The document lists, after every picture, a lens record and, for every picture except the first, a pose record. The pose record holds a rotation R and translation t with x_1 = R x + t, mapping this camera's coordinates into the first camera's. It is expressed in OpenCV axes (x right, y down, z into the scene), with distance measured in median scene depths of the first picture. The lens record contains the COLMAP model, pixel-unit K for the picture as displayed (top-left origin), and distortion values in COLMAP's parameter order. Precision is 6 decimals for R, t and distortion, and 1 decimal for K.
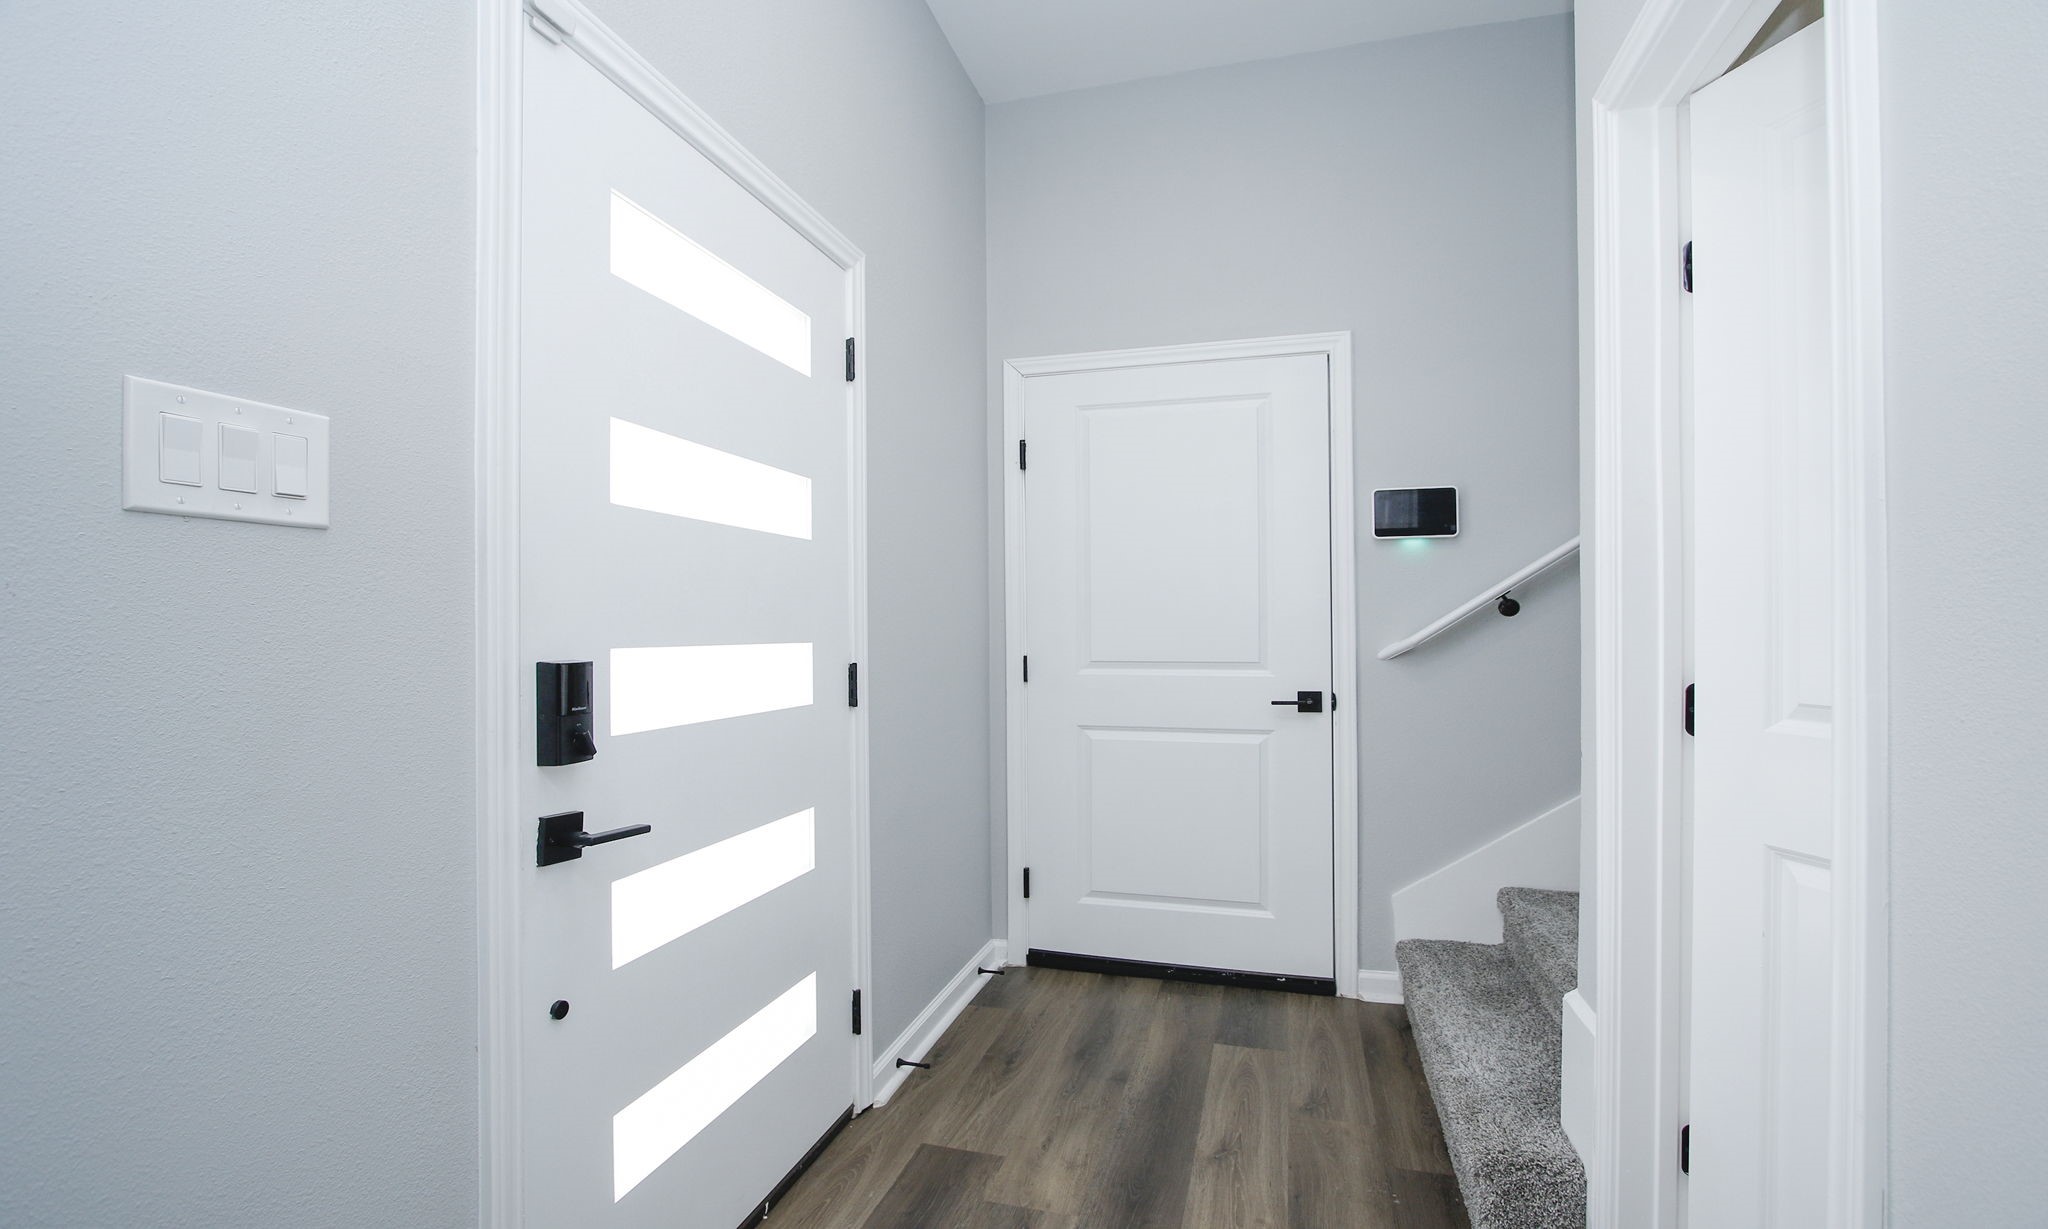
lens RADIAL K [[937.7, 0, 1025.9], [0, 937.7, 622.8], [0, 0, 1]] dist [-0.015519, 0.001788]
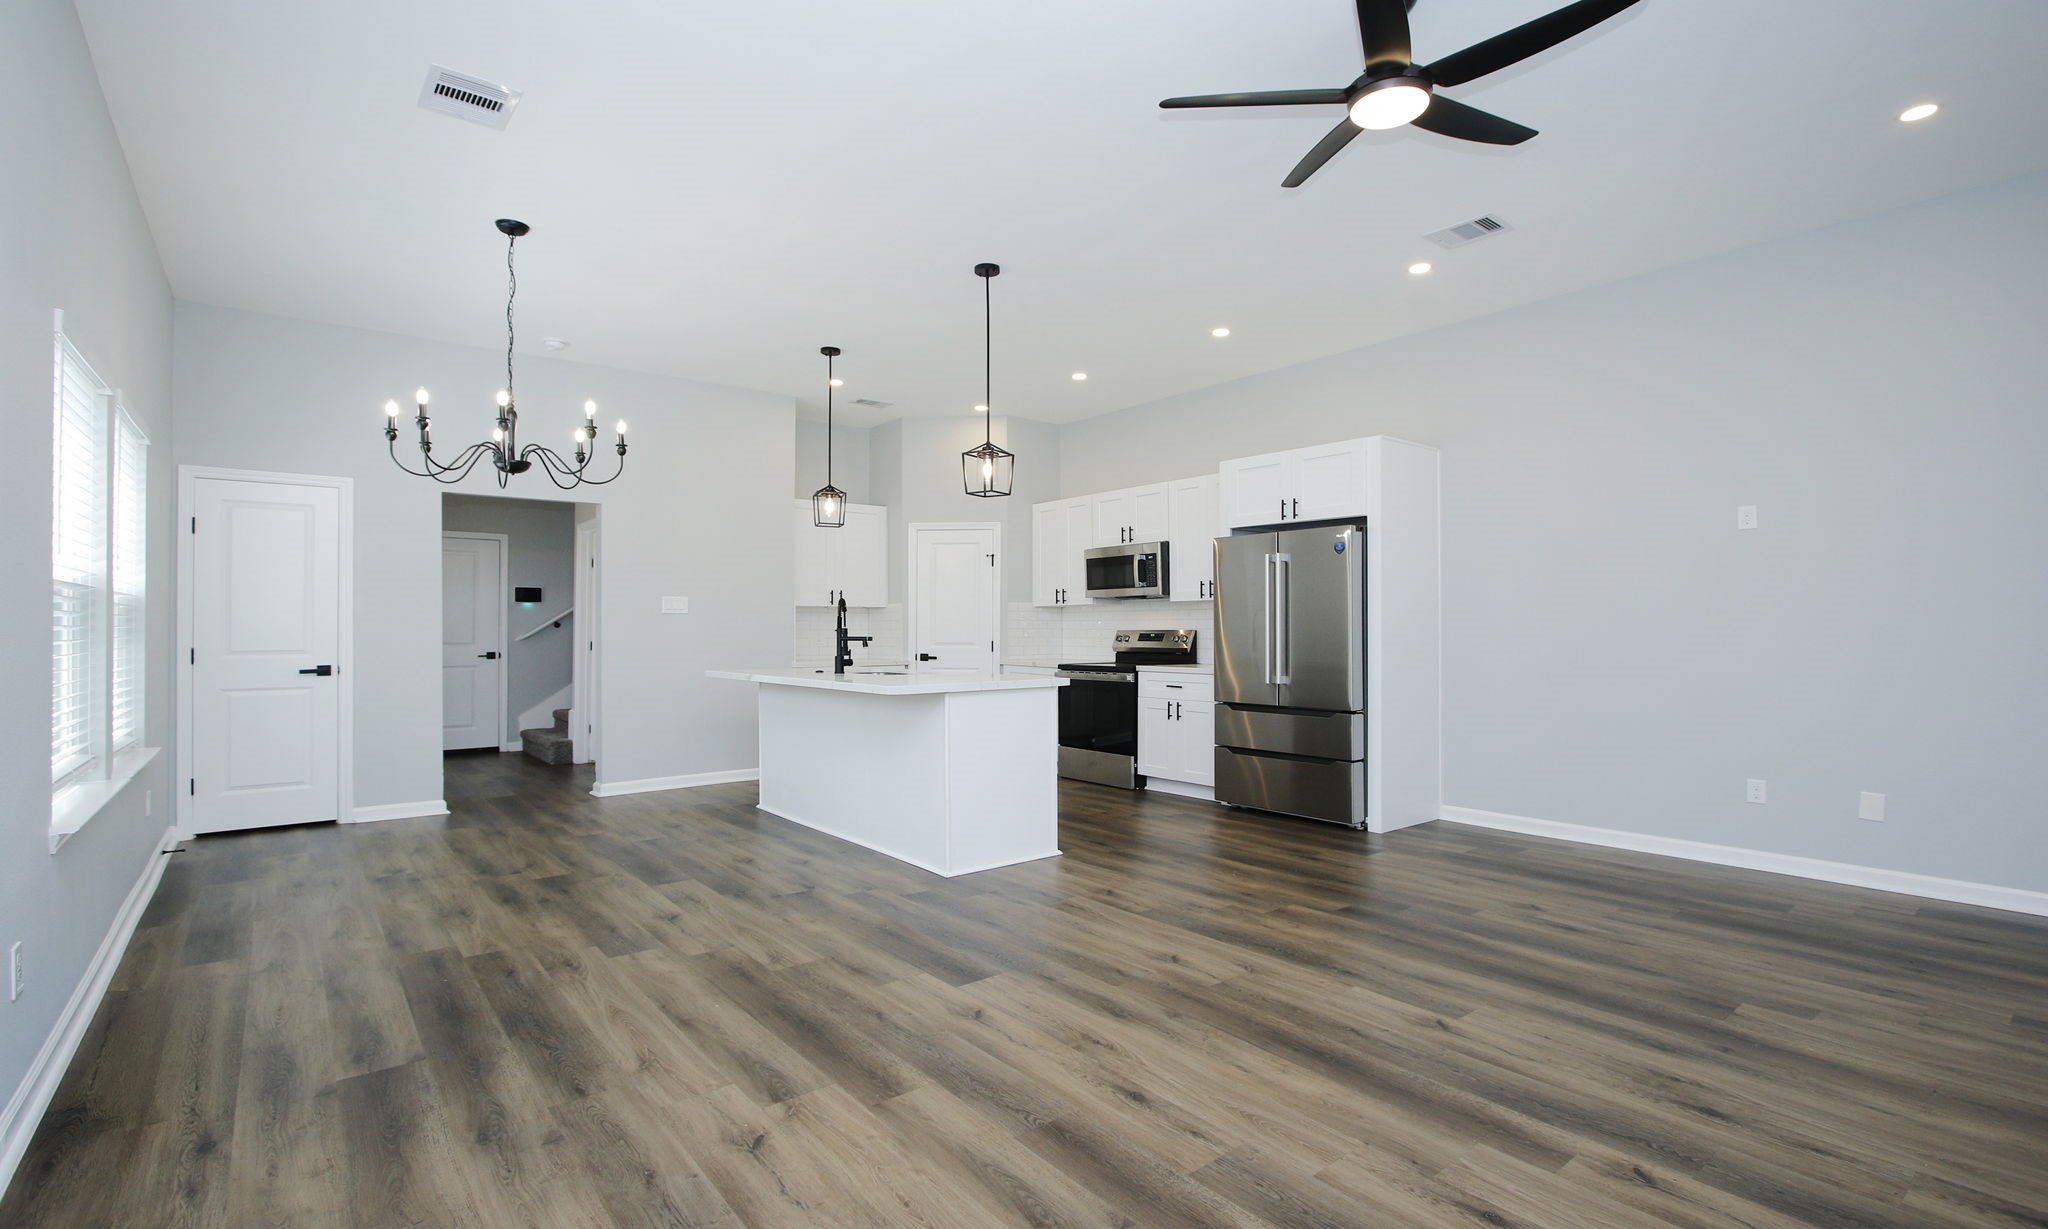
lens RADIAL K [[937.7, 0, 1025.9], [0, 937.7, 622.8], [0, 0, 1]] dist [-0.015519, 0.001788]
pose [[0.583684, 0.010698, 0.811910, -1.197819], [-0.004730, 0.999941, -0.009775, 0.000623], [-0.811967, 0.001866, 0.583700, -2.276734]]
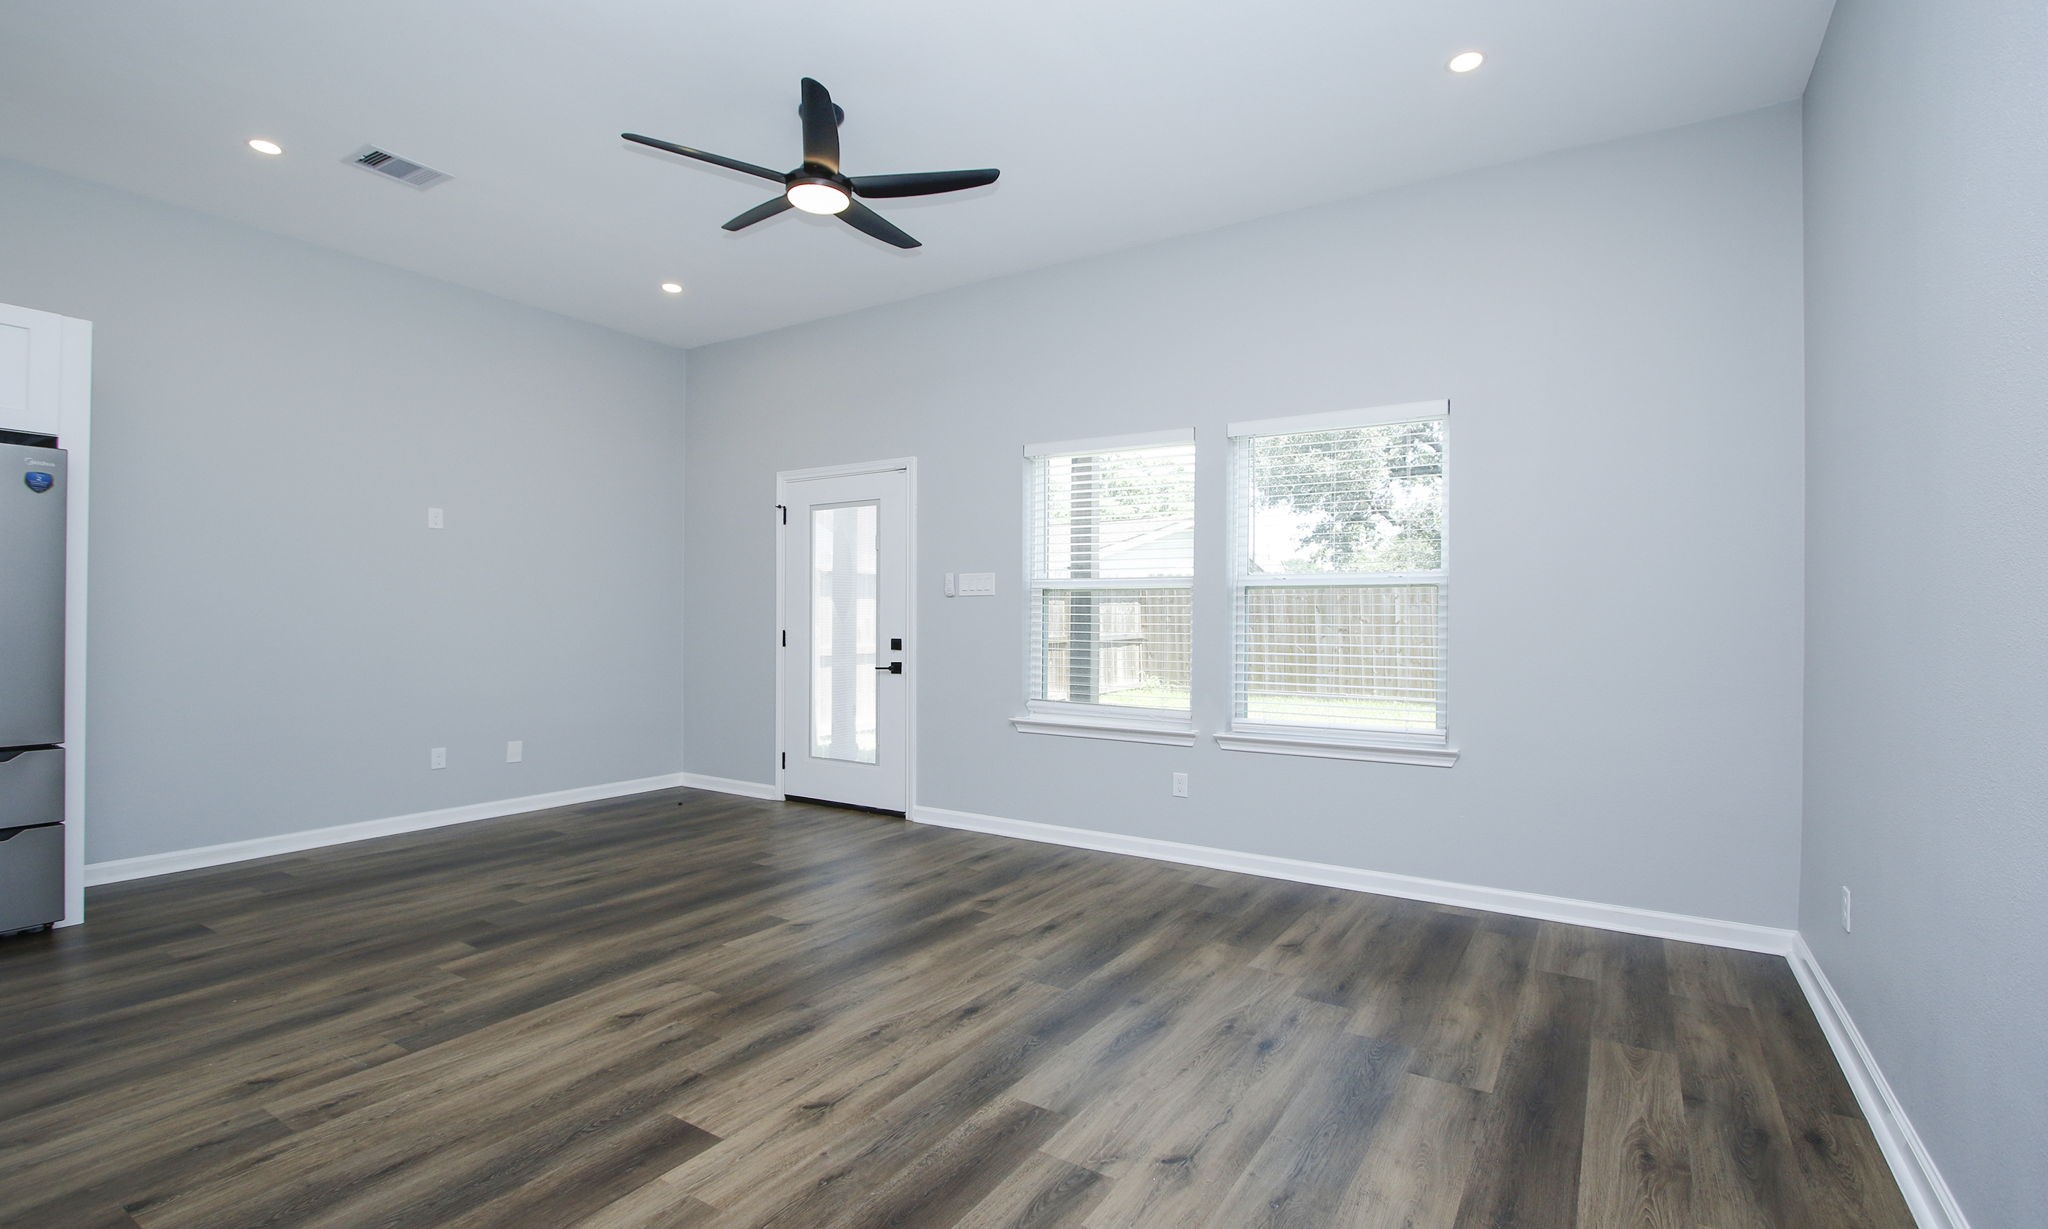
lens RADIAL K [[937.7, 0, 1025.9], [0, 937.7, 622.8], [0, 0, 1]] dist [-0.015519, 0.001788]
pose [[-0.956712, -0.000684, 0.291036, -0.801692], [-0.001489, 0.999996, -0.002542, 0.004470], [-0.291033, -0.002865, -0.956709, -0.925688]]
